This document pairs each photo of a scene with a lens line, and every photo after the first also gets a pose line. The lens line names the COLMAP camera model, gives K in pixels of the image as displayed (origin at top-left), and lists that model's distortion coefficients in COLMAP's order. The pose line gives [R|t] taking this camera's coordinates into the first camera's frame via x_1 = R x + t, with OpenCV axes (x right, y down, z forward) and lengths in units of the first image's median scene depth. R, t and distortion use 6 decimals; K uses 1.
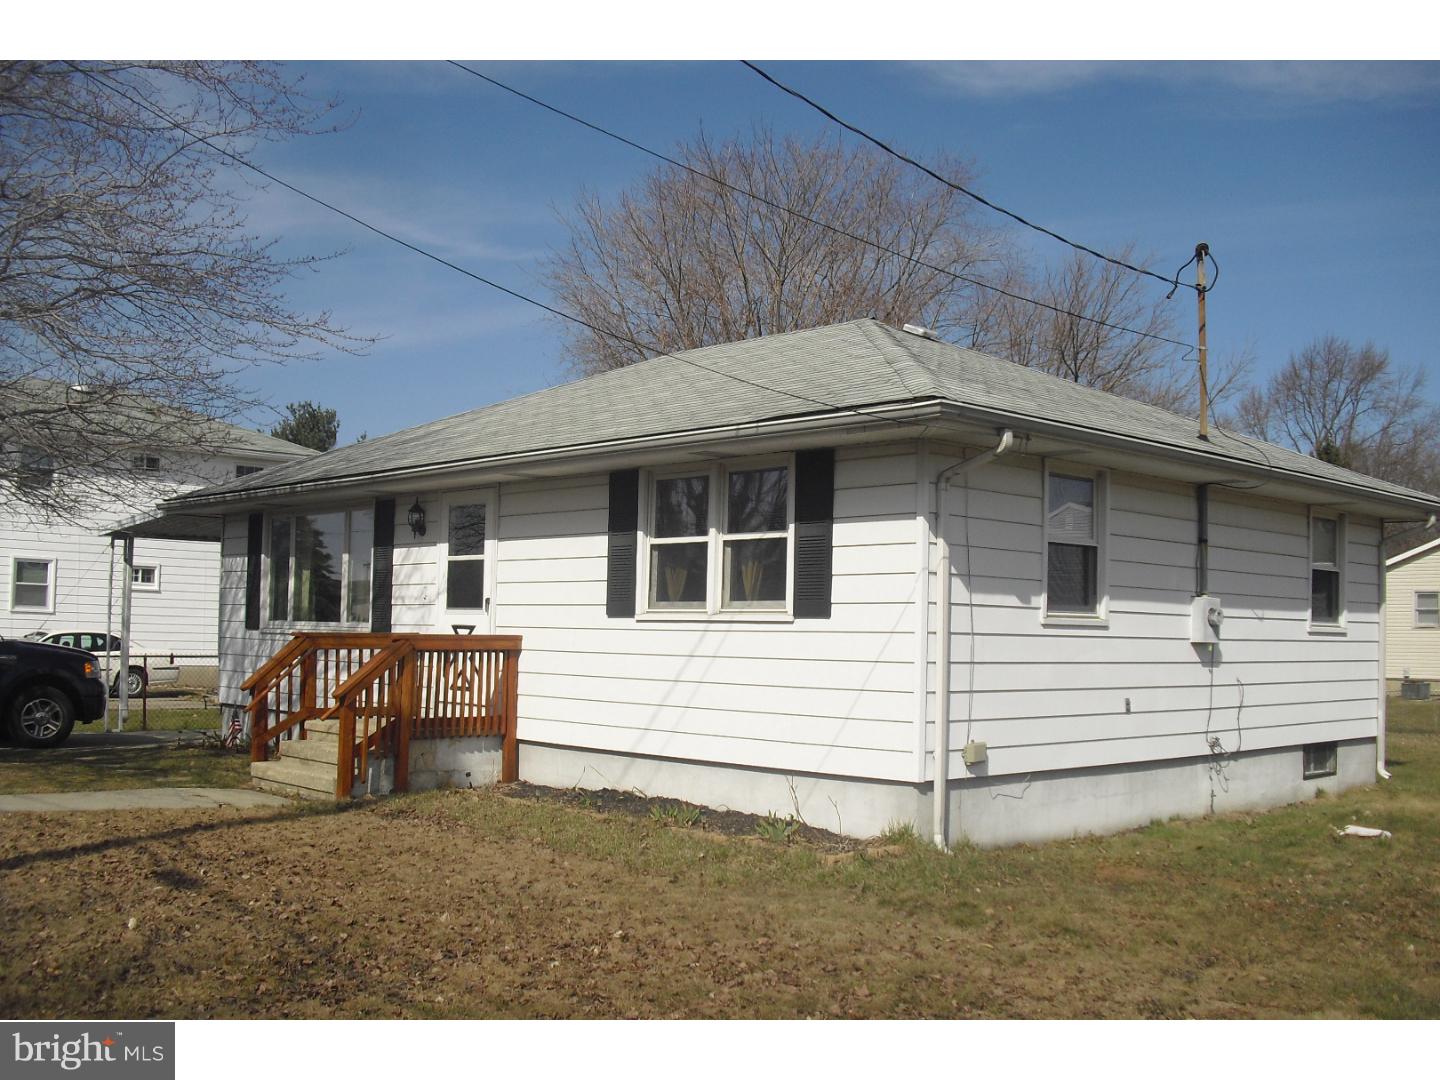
lens RADIAL K [[1512.8, 0, 720.0], [0, 1512.8, 540.0], [0, 0, 1]] dist [-0.173825, 0.023193]
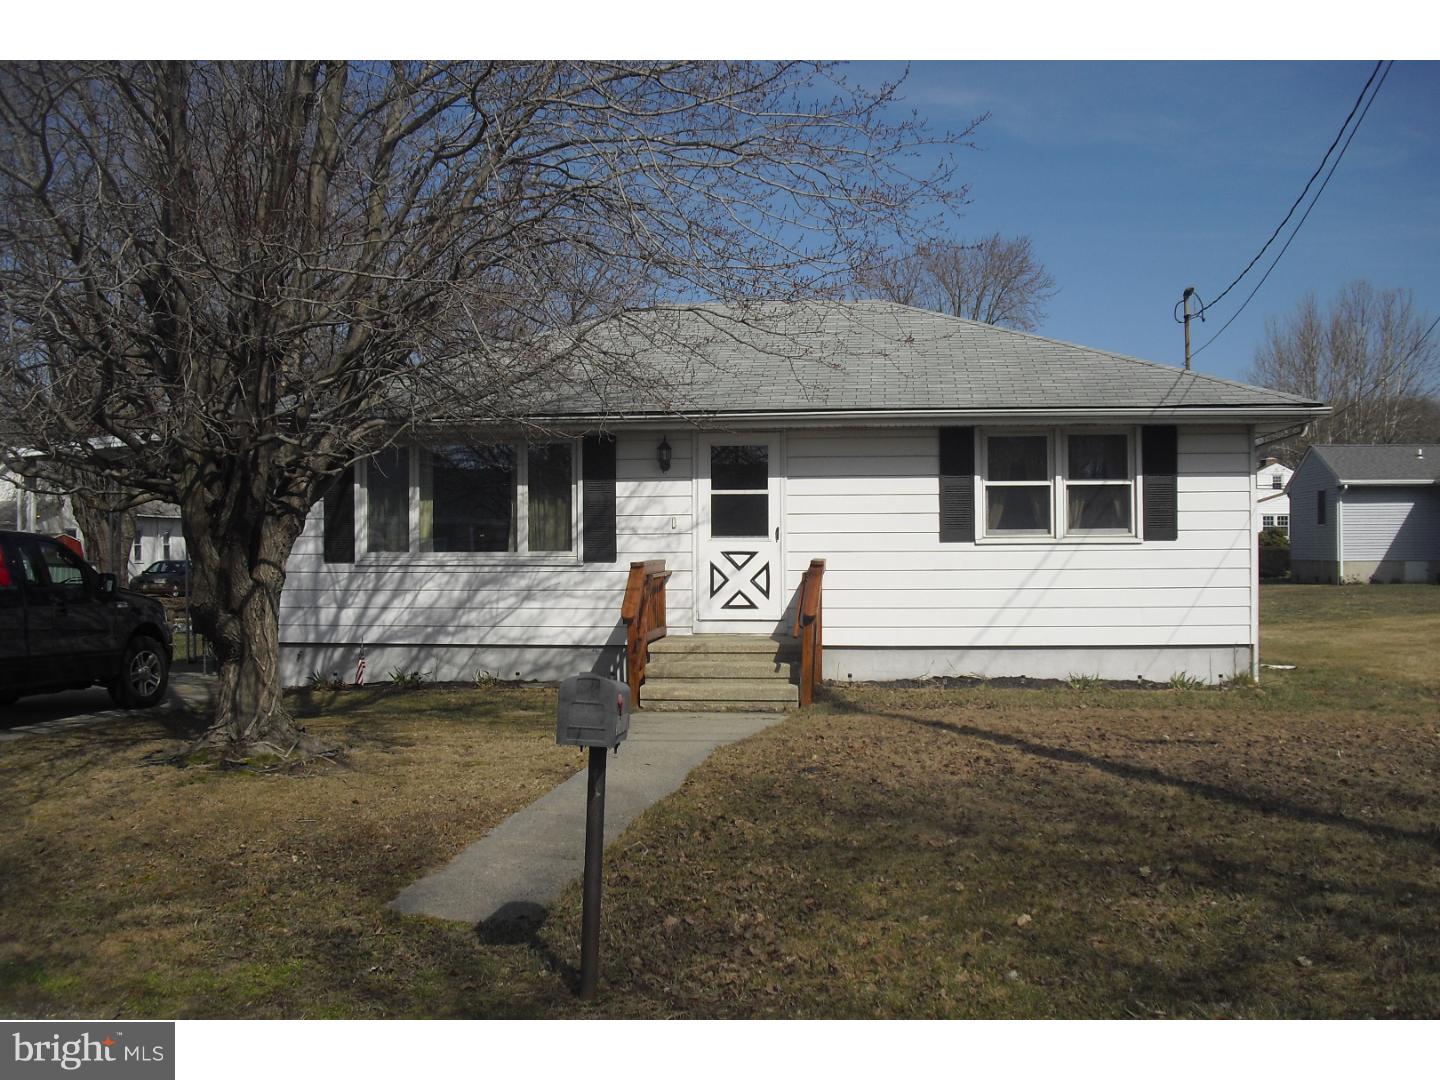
lens RADIAL K [[1512.8, 0, 720.0], [0, 1512.8, 540.0], [0, 0, 1]] dist [-0.173825, 0.023193]
pose [[0.747737, -0.013137, 0.663865, -1.056618], [-0.022448, 0.998733, 0.045048, -0.003754], [-0.663615, -0.048587, 0.746495, 0.172891]]
